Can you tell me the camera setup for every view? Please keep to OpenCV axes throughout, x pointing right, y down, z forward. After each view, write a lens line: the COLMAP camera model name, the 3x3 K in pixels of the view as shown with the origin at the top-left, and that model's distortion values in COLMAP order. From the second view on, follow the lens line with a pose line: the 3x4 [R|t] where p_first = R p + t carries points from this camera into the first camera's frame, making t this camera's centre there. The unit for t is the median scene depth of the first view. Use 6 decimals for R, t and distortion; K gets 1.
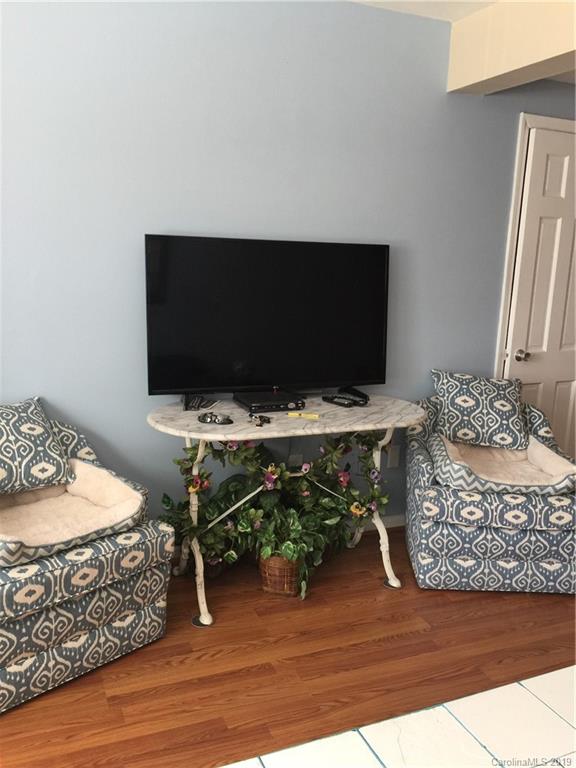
lens RADIAL K [[657.0, 0, 287.2], [0, 657.0, 378.0], [0, 0, 1]] dist [0.087273, -0.105629]
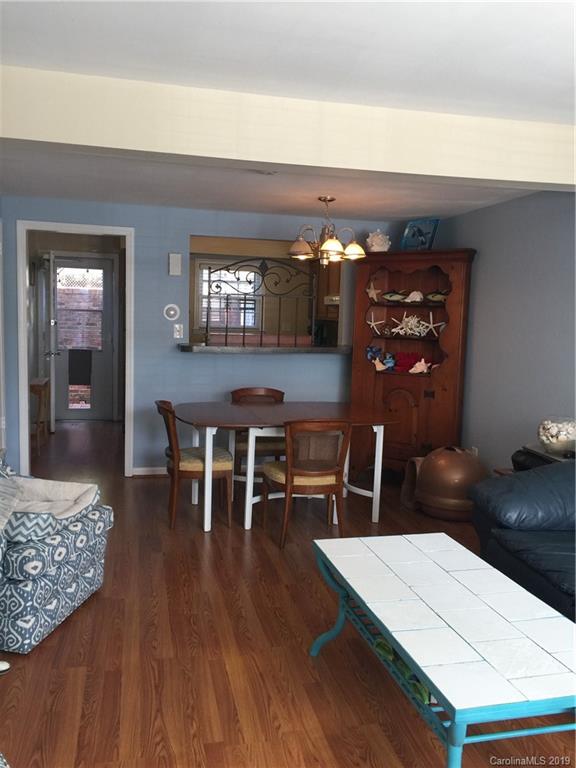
lens RADIAL K [[657.0, 0, 287.2], [0, 657.0, 378.0], [0, 0, 1]] dist [0.087273, -0.105629]
pose [[0.170689, -0.128964, 0.976849, -0.643243], [0.157815, 0.982177, 0.102092, -0.119619], [-0.972605, 0.136736, 0.187999, 0.398584]]
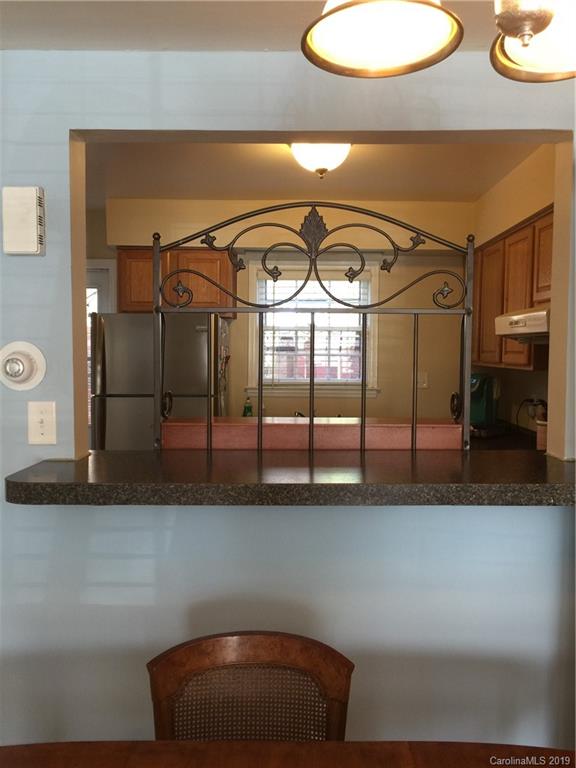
lens RADIAL K [[657.0, 0, 287.2], [0, 657.0, 378.0], [0, 0, 1]] dist [0.087273, -0.105629]
pose [[0.397725, -0.073982, 0.914517, 0.793516], [0.177709, 0.984080, 0.002323, -0.108917], [-0.900130, 0.161594, 0.404540, 0.582706]]
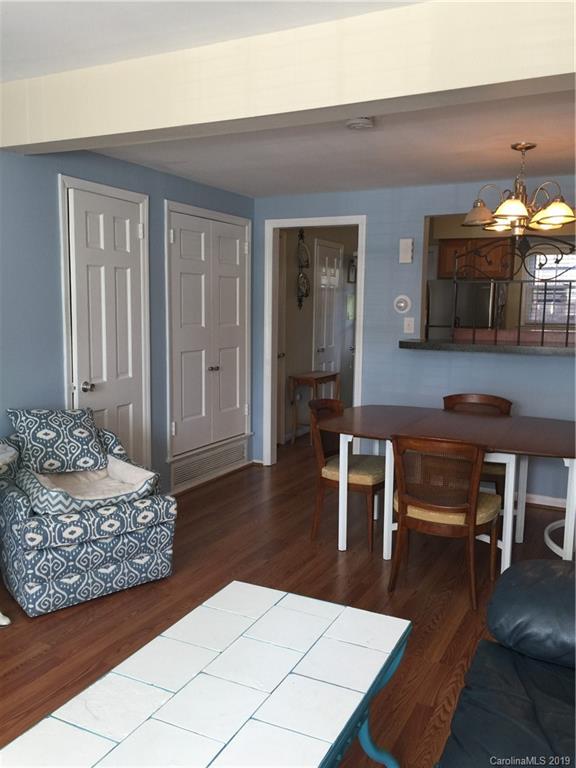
lens RADIAL K [[657.0, 0, 287.2], [0, 657.0, 378.0], [0, 0, 1]] dist [0.087273, -0.105629]
pose [[0.767540, -0.099305, 0.633263, -0.119121], [0.131773, 0.991271, -0.004268, 0.000772], [-0.627311, 0.086723, 0.773925, -0.099624]]
